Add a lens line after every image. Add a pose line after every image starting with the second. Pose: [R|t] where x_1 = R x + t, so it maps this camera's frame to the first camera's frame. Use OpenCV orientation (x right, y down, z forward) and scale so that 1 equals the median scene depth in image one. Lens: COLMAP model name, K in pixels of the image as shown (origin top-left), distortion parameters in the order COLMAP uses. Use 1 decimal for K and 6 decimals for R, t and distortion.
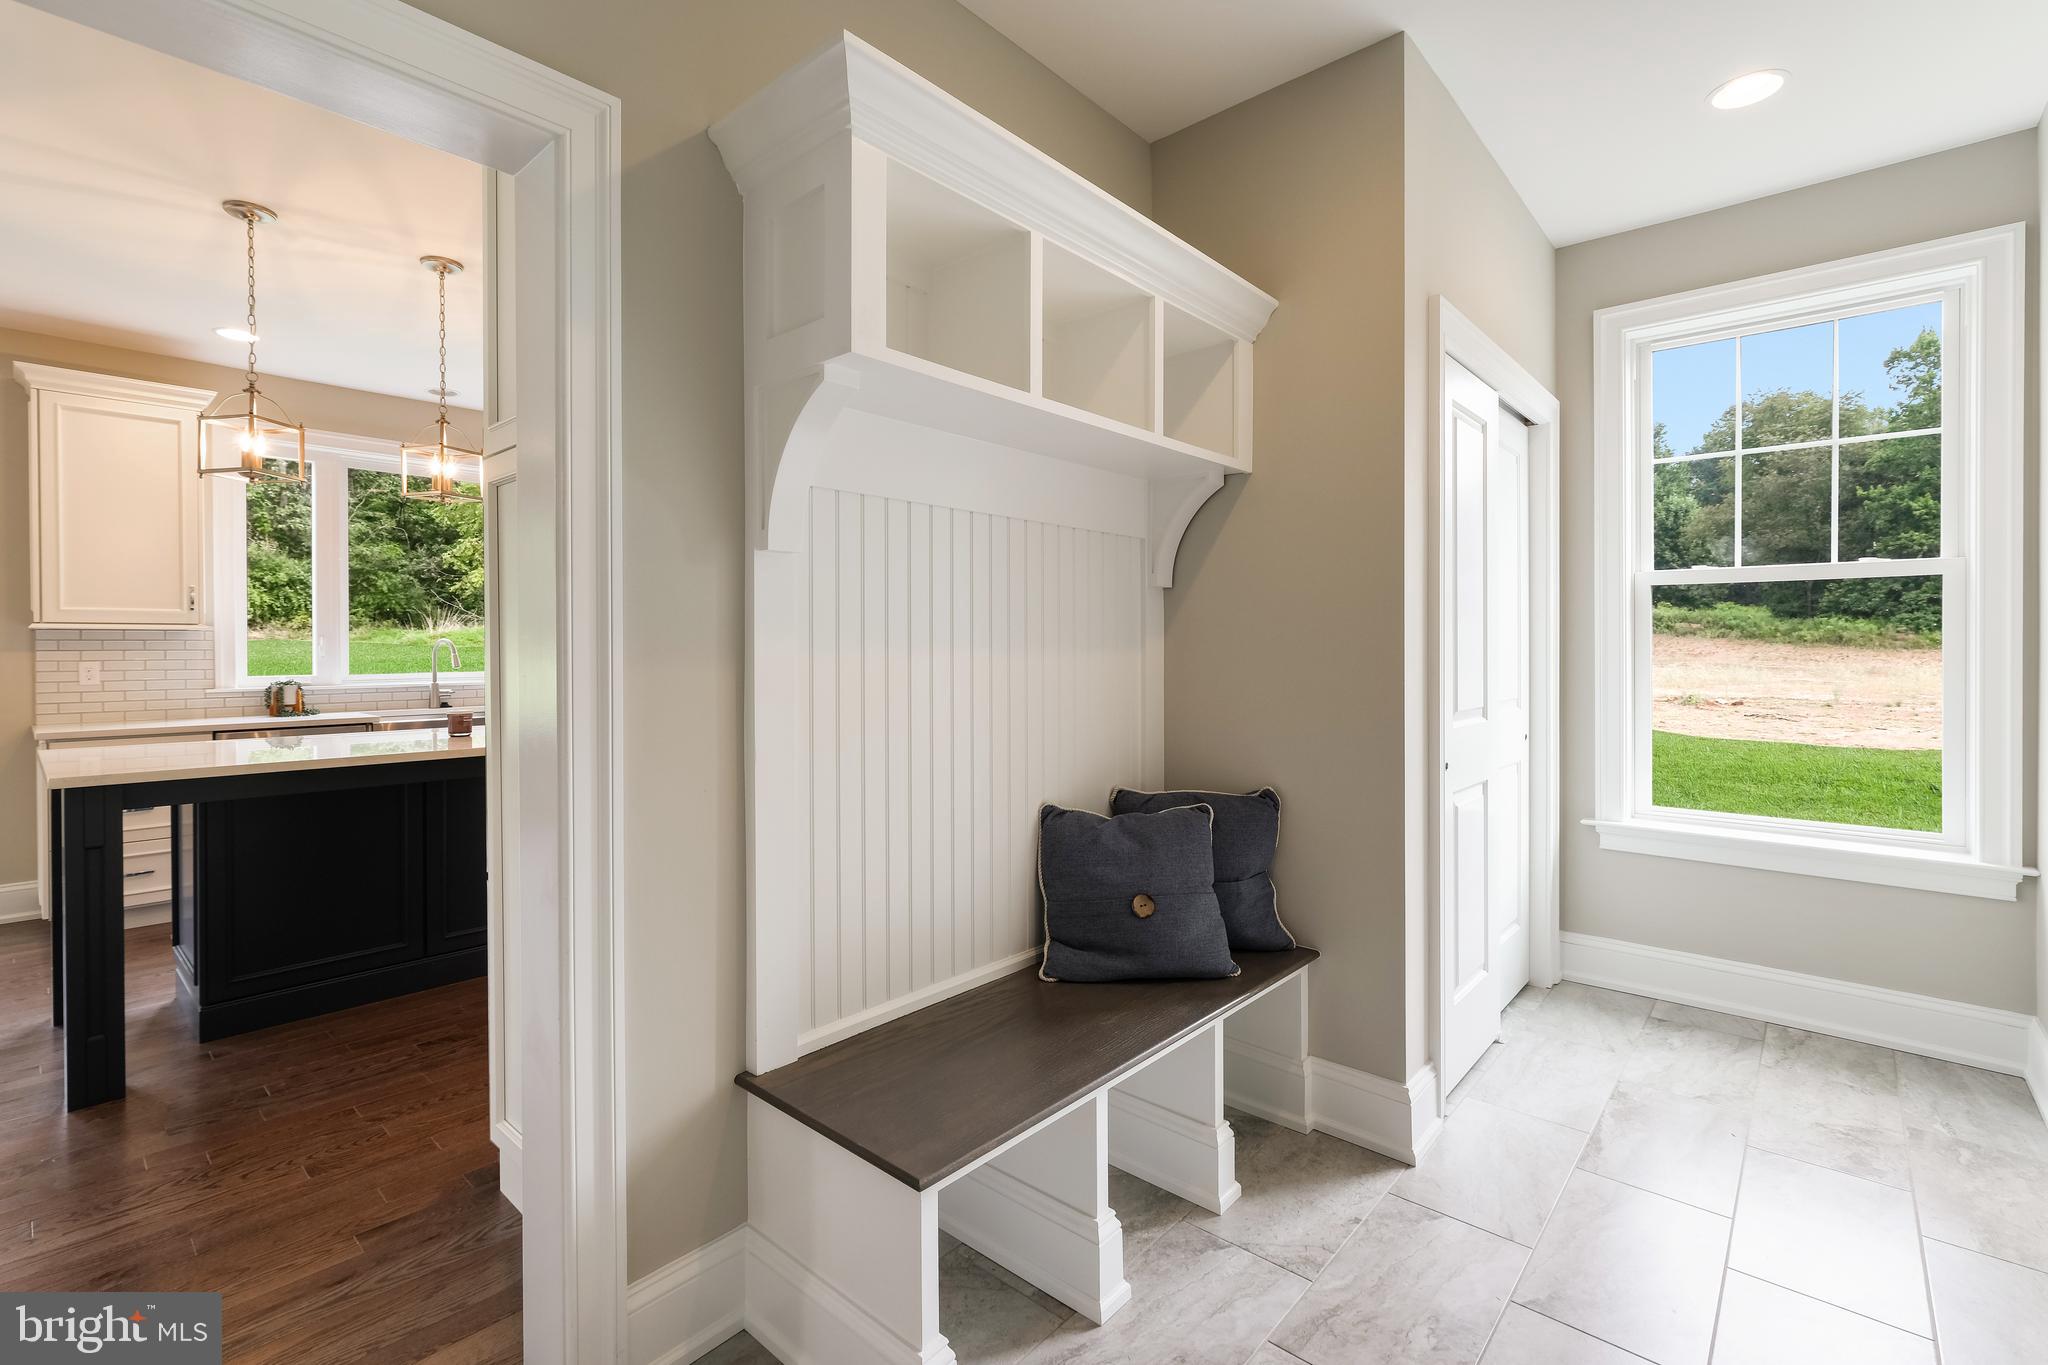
lens RADIAL K [[901.9, 0, 1029.0], [0, 901.9, 650.2], [0, 0, 1]] dist [-0.002360, 0.000064]
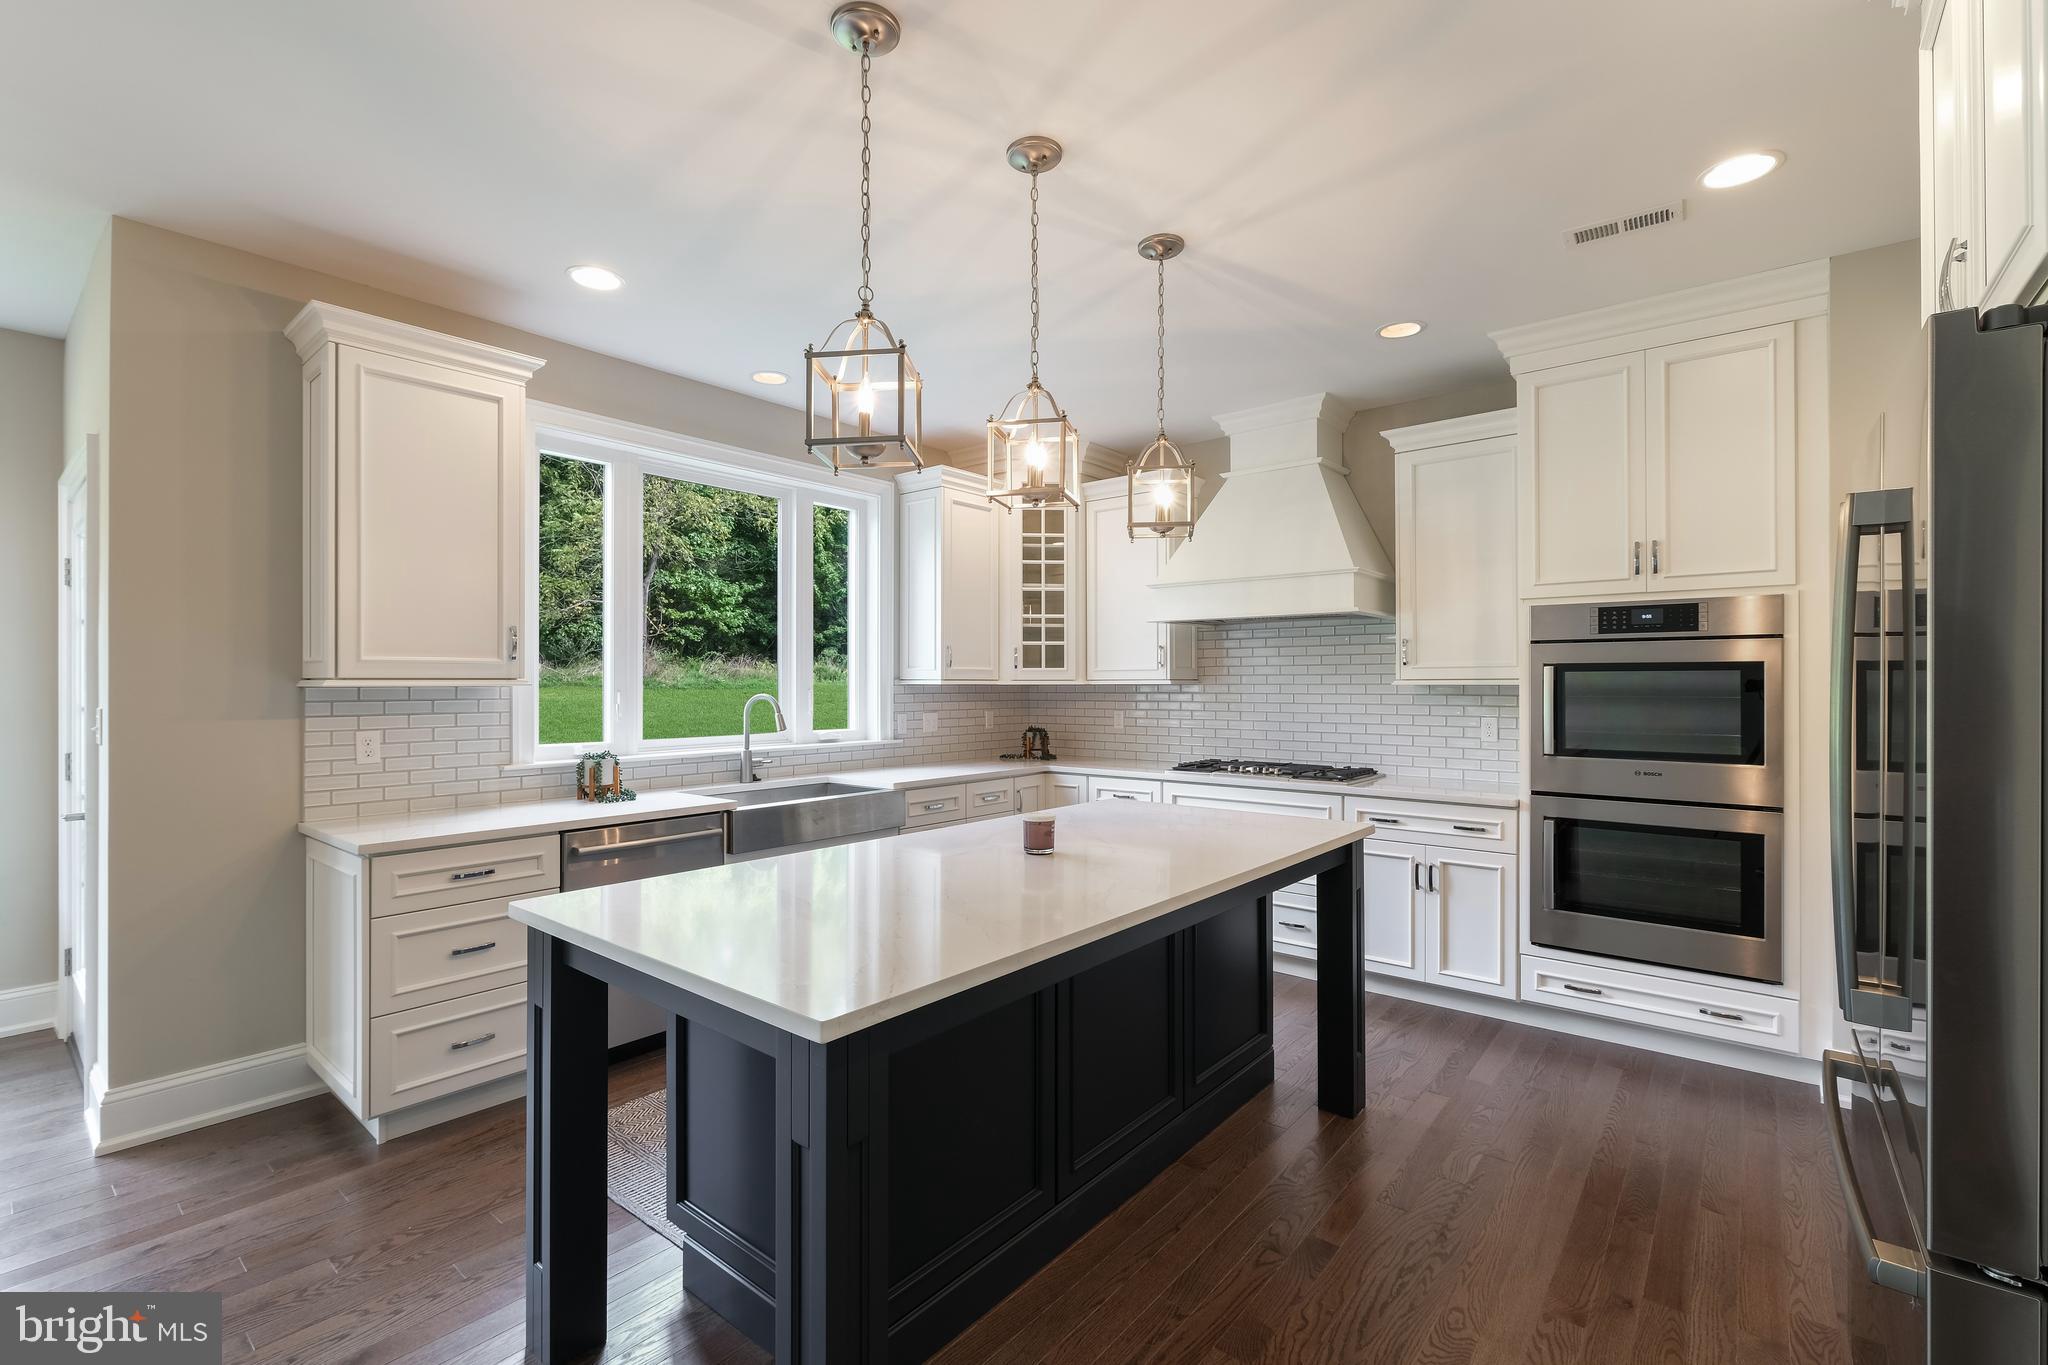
lens RADIAL K [[899.8, 0, 1027.2], [0, 899.8, 673.1], [0, 0, 1]] dist [-0.001185, -0.000188]
pose [[0.999293, 0.000958, 0.037572, -0.514702], [-0.000446, 0.999907, -0.013642, -0.022402], [-0.037581, 0.013616, 0.999201, 0.249555]]
